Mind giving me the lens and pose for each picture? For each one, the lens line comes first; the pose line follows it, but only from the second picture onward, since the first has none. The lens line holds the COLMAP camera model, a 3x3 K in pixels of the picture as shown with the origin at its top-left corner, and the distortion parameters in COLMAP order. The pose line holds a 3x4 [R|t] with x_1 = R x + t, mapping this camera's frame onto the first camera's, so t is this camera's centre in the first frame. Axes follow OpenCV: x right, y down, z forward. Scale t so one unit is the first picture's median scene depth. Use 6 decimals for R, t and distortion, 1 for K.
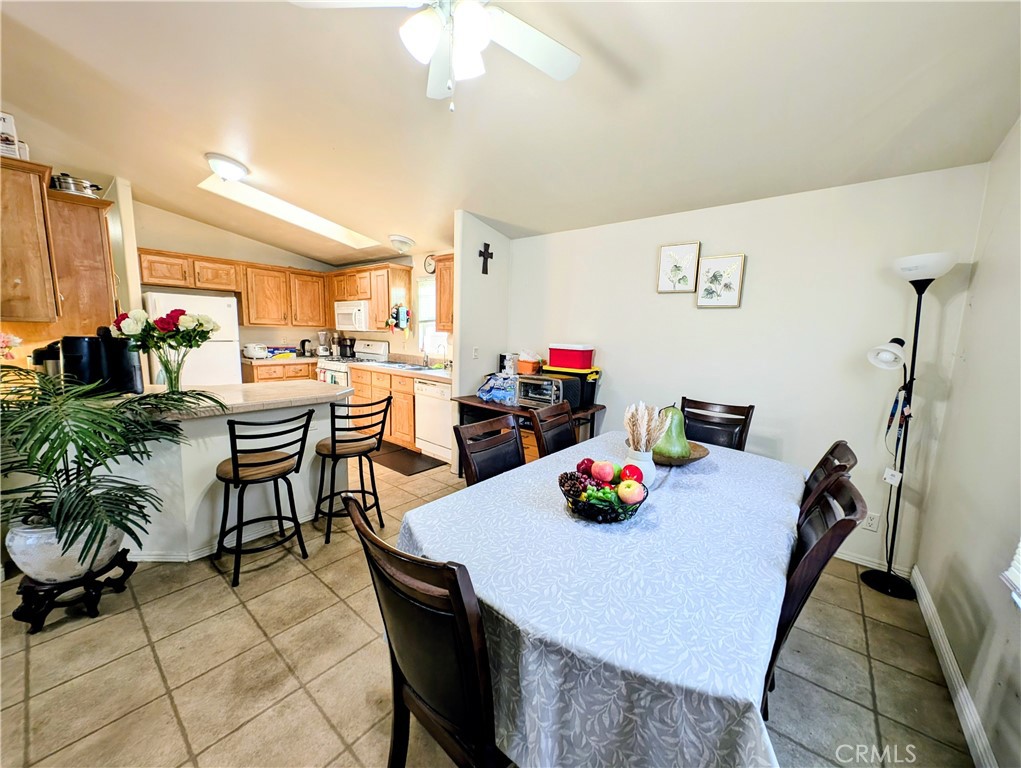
lens RADIAL K [[382.7, 0, 513.7], [0, 382.7, 384.8], [0, 0, 1]] dist [0.010559, -0.005516]
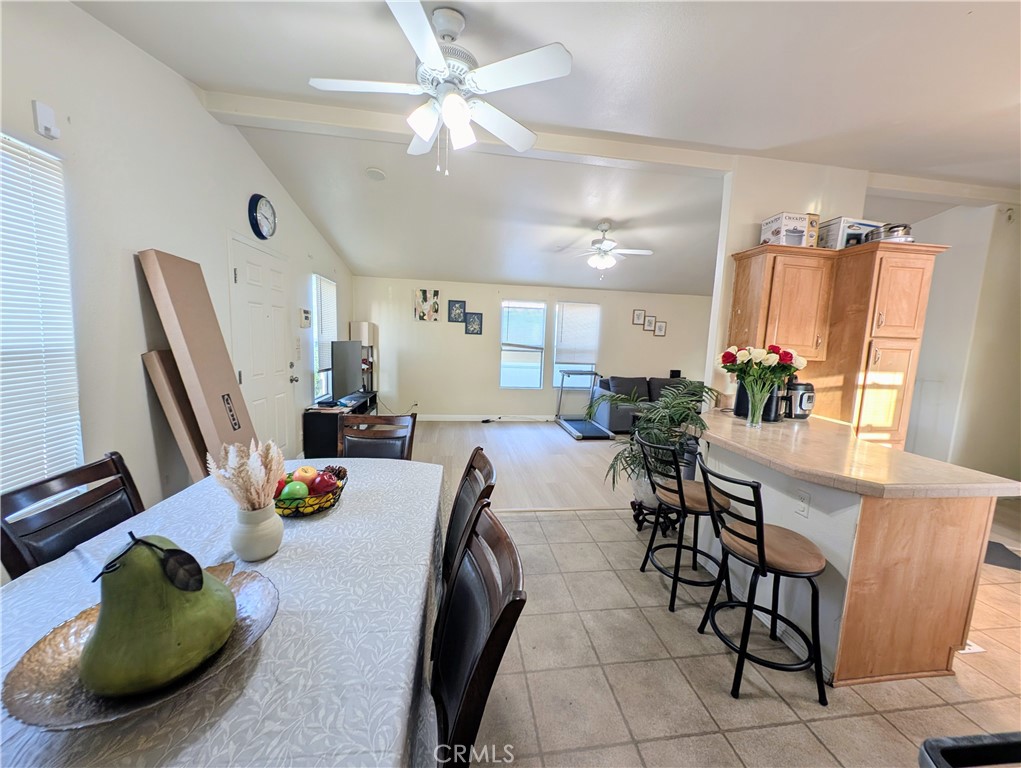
lens RADIAL K [[382.7, 0, 513.7], [0, 382.7, 384.8], [0, 0, 1]] dist [0.010559, -0.005516]
pose [[-0.676344, 0.029487, -0.735995, 0.192753], [-0.161148, 0.969069, 0.186913, -0.093452], [0.718742, 0.245022, -0.650672, 0.643678]]
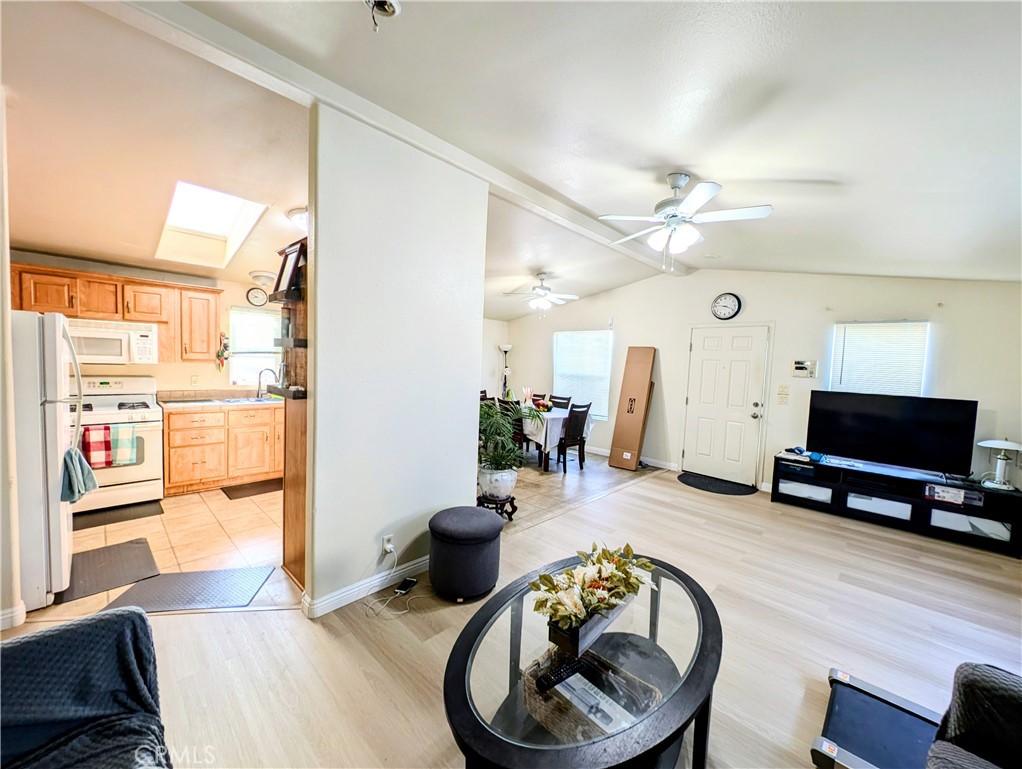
lens RADIAL K [[396.8, 0, 512.2], [0, 396.8, 385.1], [0, 0, 1]] dist [0.001319, -0.002710]
pose [[0.088424, -0.083468, 0.992580, -1.345964], [0.099552, 0.992234, 0.074570, -0.106634], [-0.991096, 0.092219, 0.096047, 0.284182]]
